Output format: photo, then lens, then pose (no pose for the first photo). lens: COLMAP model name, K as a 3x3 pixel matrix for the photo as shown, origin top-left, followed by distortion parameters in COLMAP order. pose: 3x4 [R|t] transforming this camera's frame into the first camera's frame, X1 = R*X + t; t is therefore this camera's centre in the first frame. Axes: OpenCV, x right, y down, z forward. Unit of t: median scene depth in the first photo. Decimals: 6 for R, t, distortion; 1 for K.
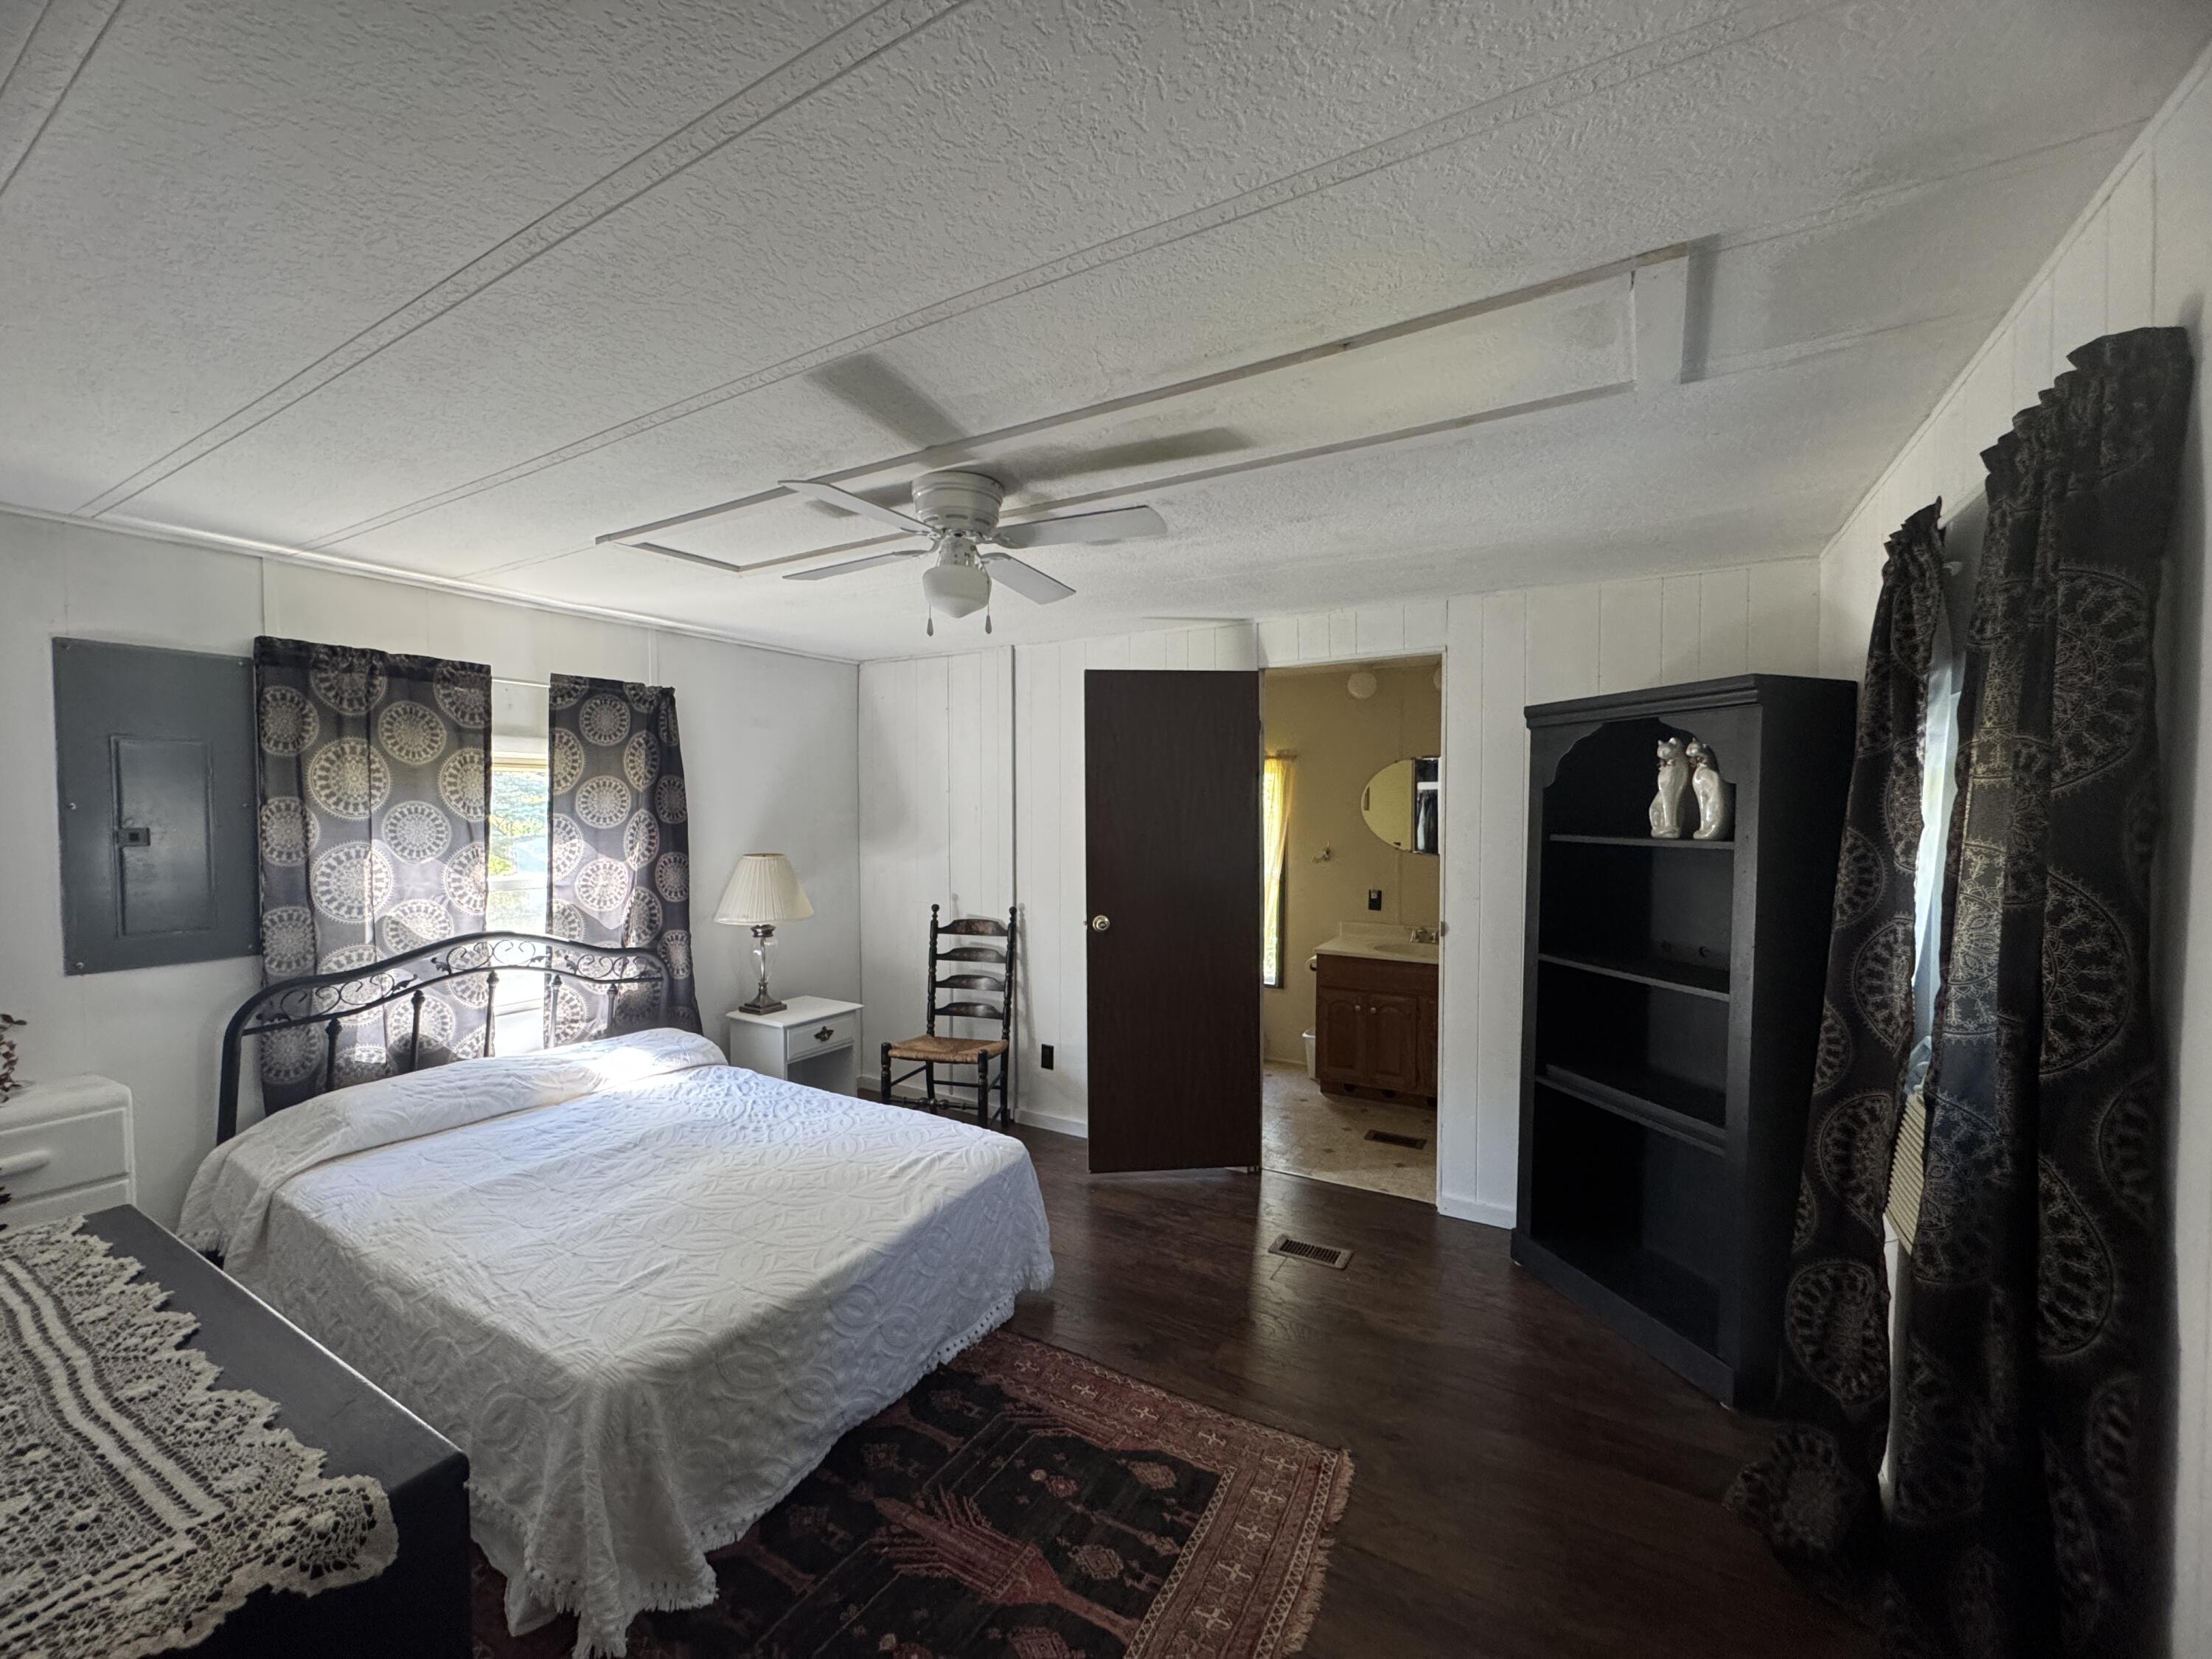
lens RADIAL K [[881.9, 0, 1106.9], [0, 881.9, 832.6], [0, 0, 1]] dist [-0.004819, 0.000802]
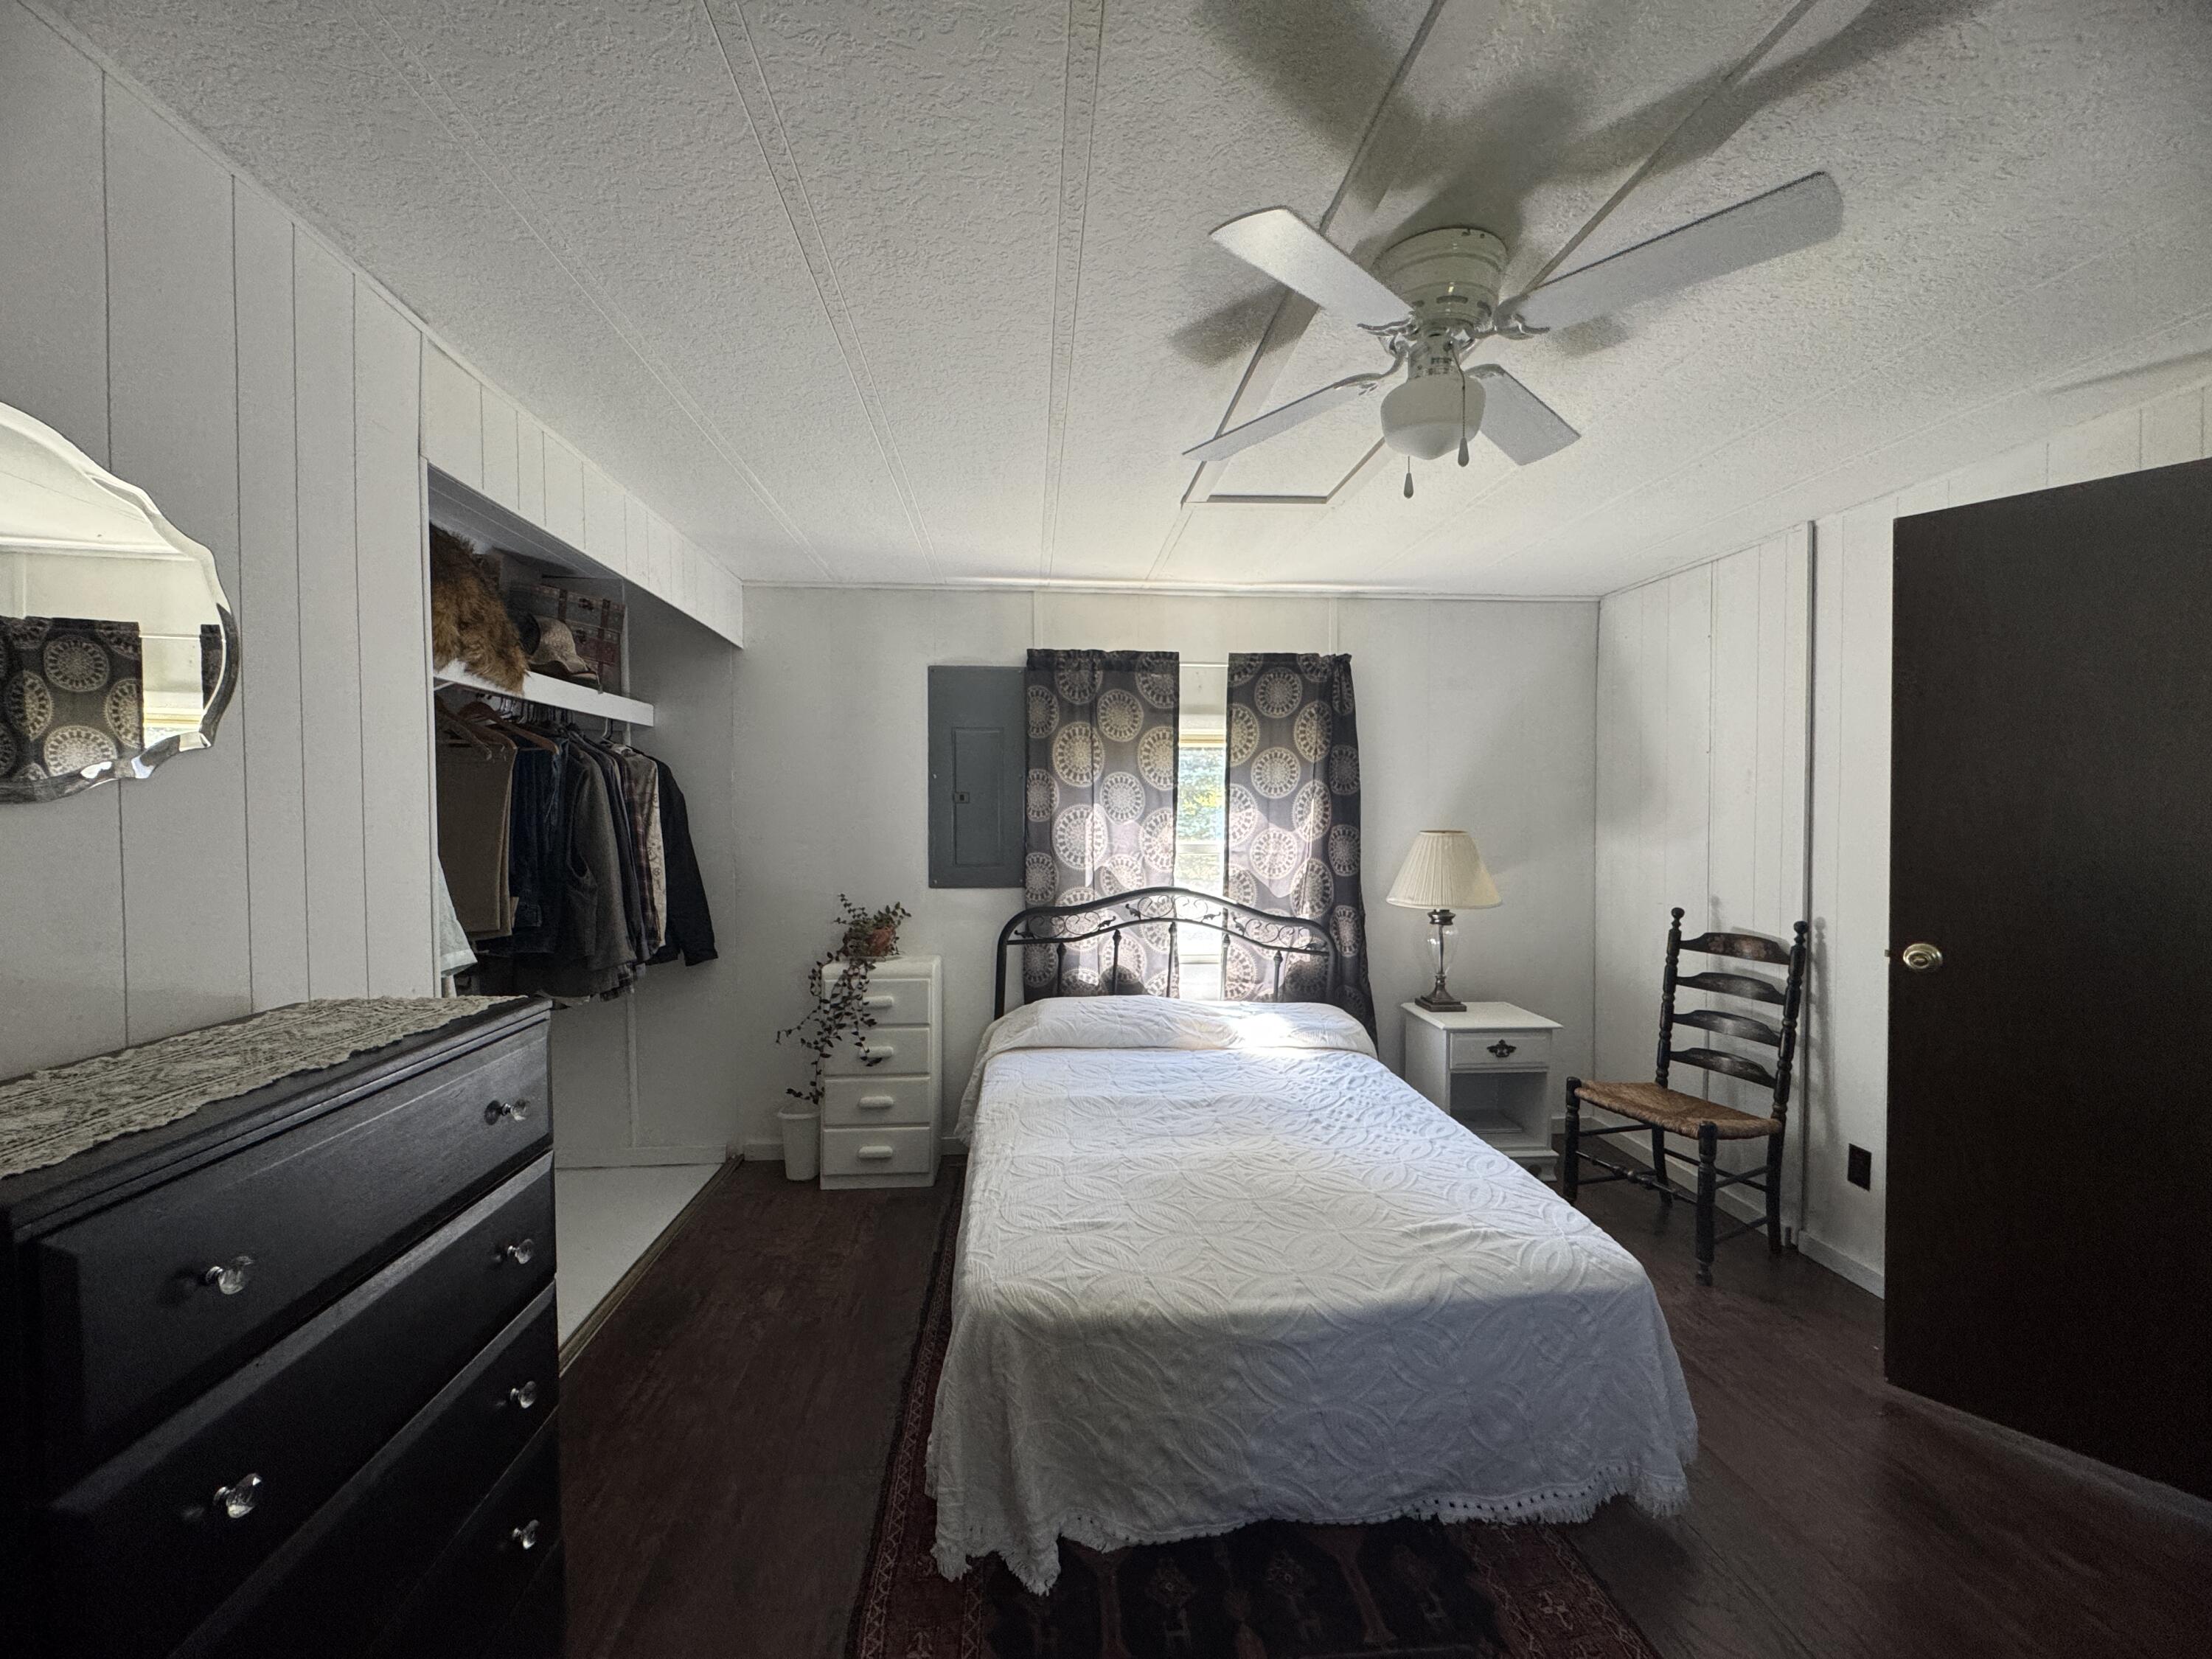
lens RADIAL K [[881.9, 0, 1103.6], [0, 881.9, 831.5], [0, 0, 1]] dist [-0.004819, 0.000802]
pose [[0.574948, 0.019154, -0.817966, 0.177403], [-0.024411, 0.999682, 0.006251, 0.036275], [0.817826, 0.016373, 0.575233, 0.275757]]
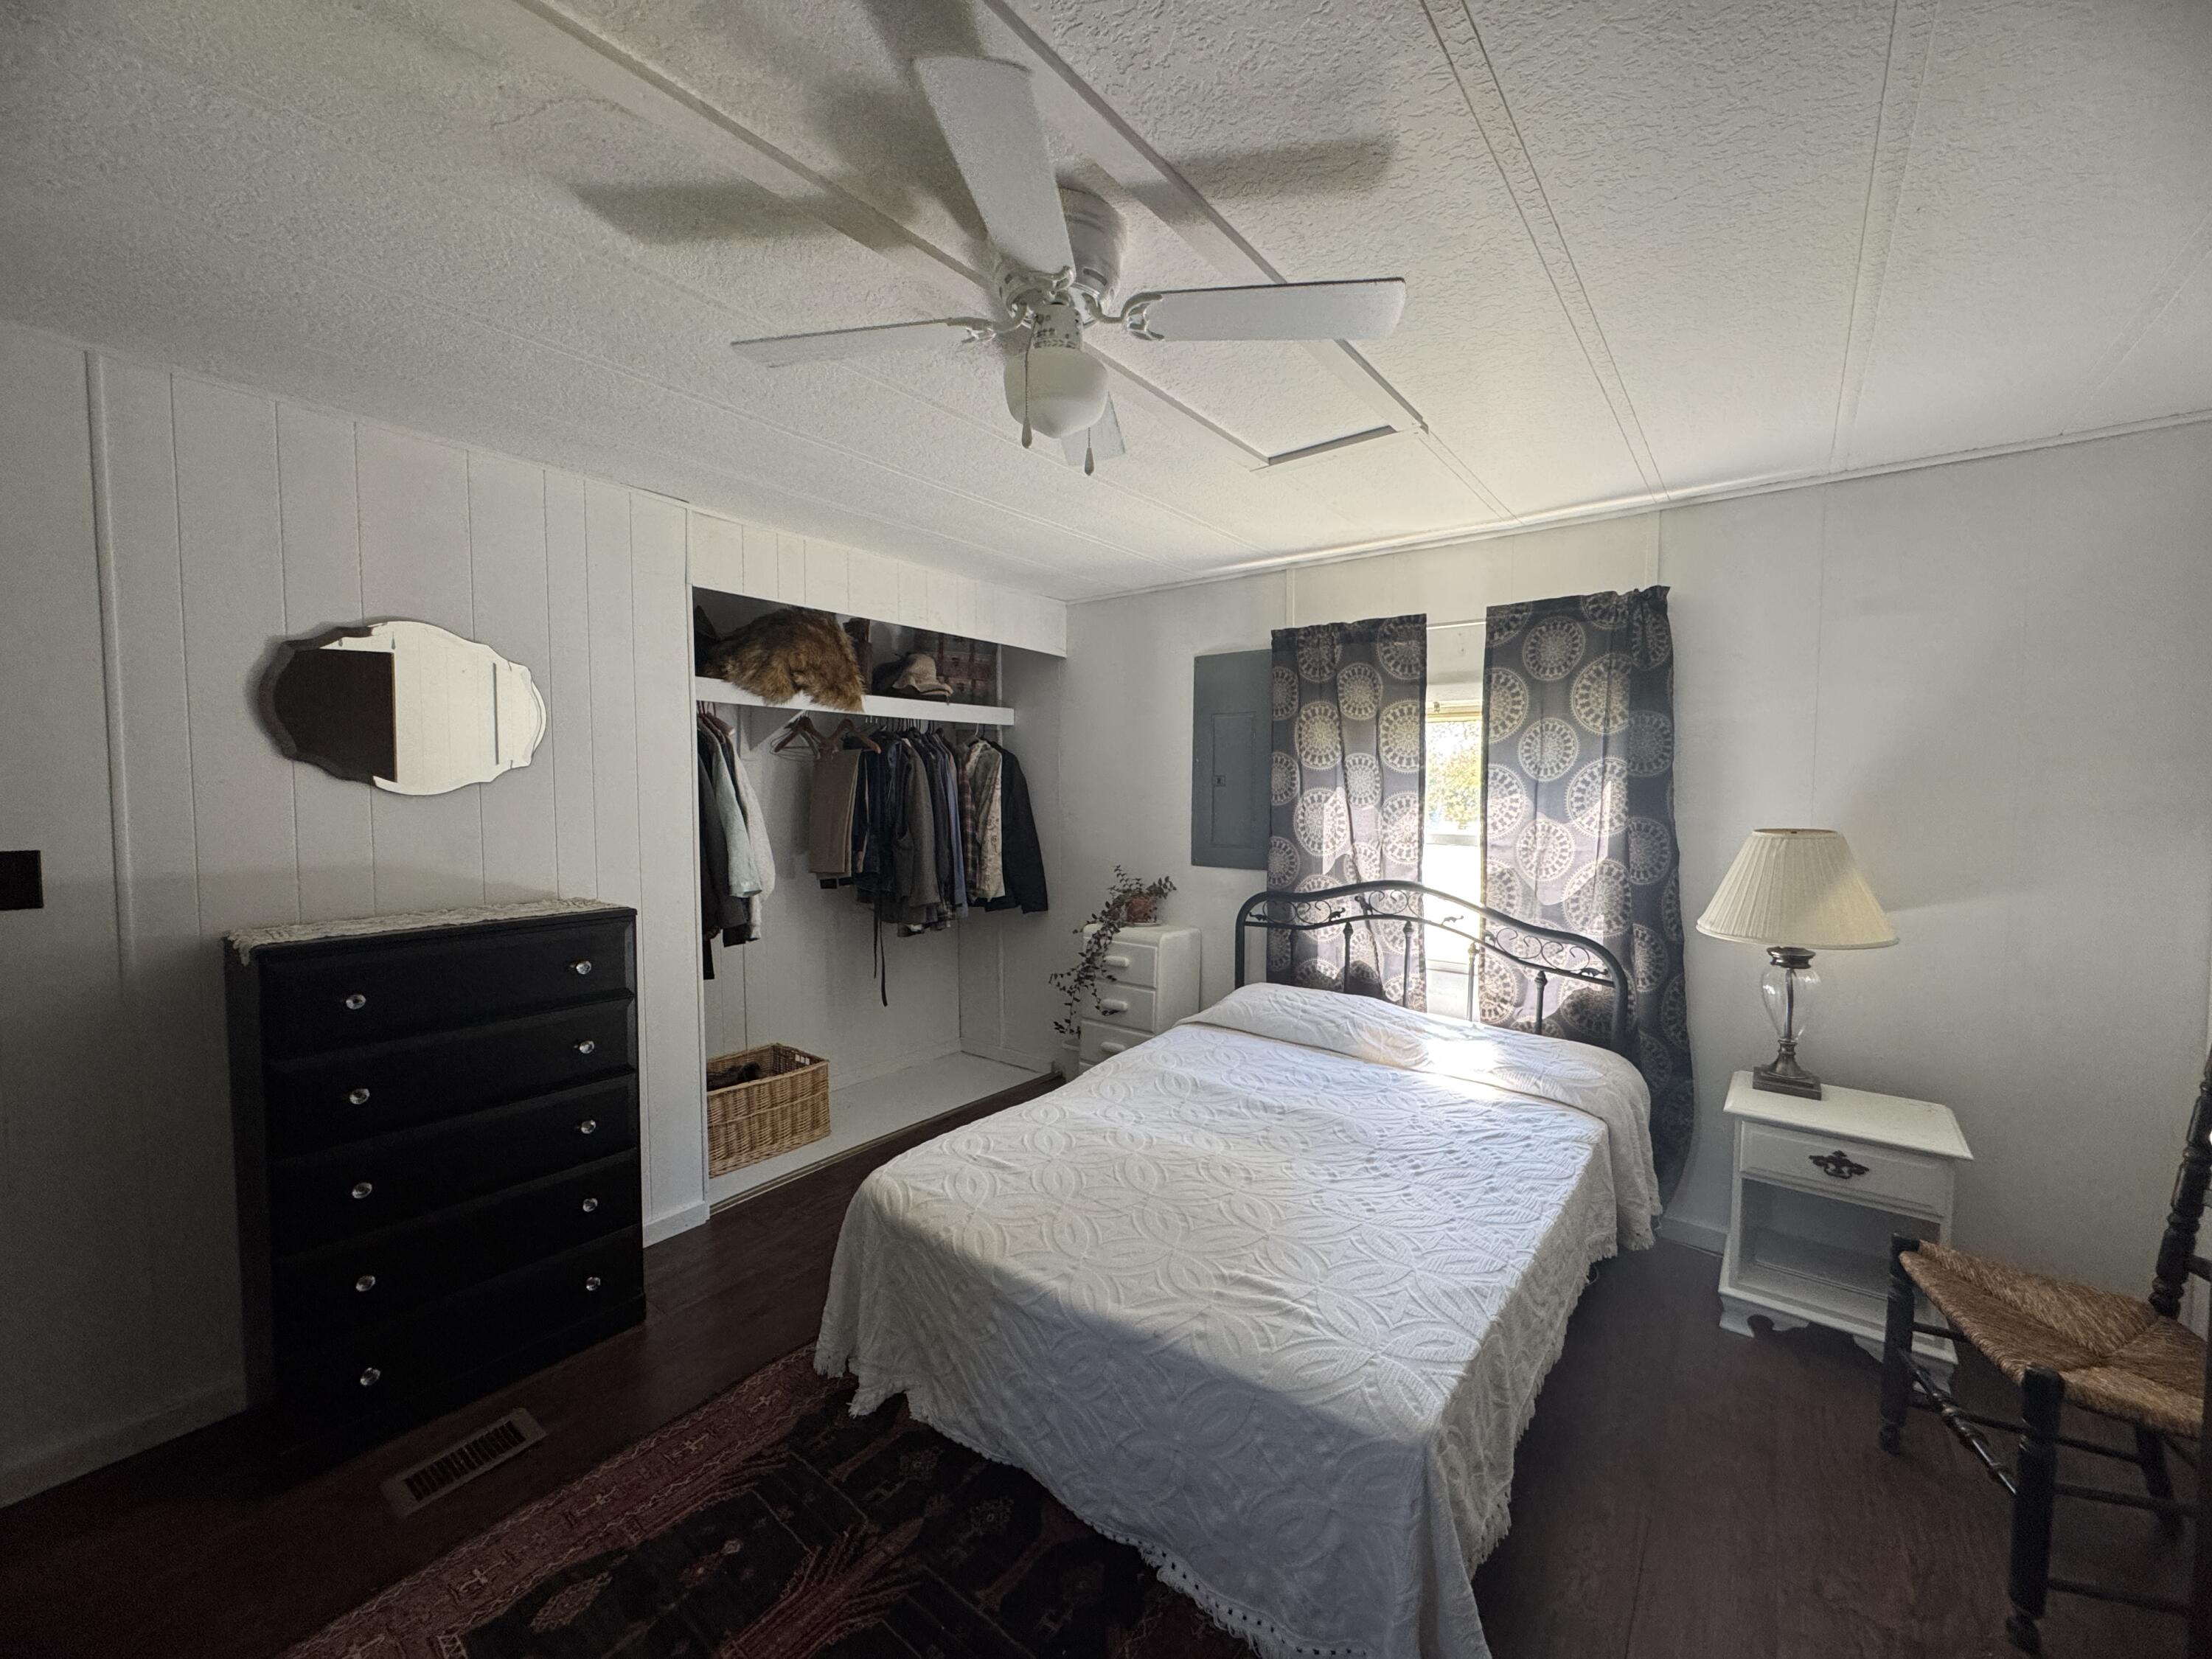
lens RADIAL K [[881.9, 0, 1104.1], [0, 881.9, 831.9], [0, 0, 1]] dist [-0.004819, 0.000802]
pose [[-0.131402, 0.055161, -0.989793, 0.342365], [-0.032121, 0.997690, 0.059865, 0.006481], [0.990809, 0.039660, -0.129327, 0.789203]]
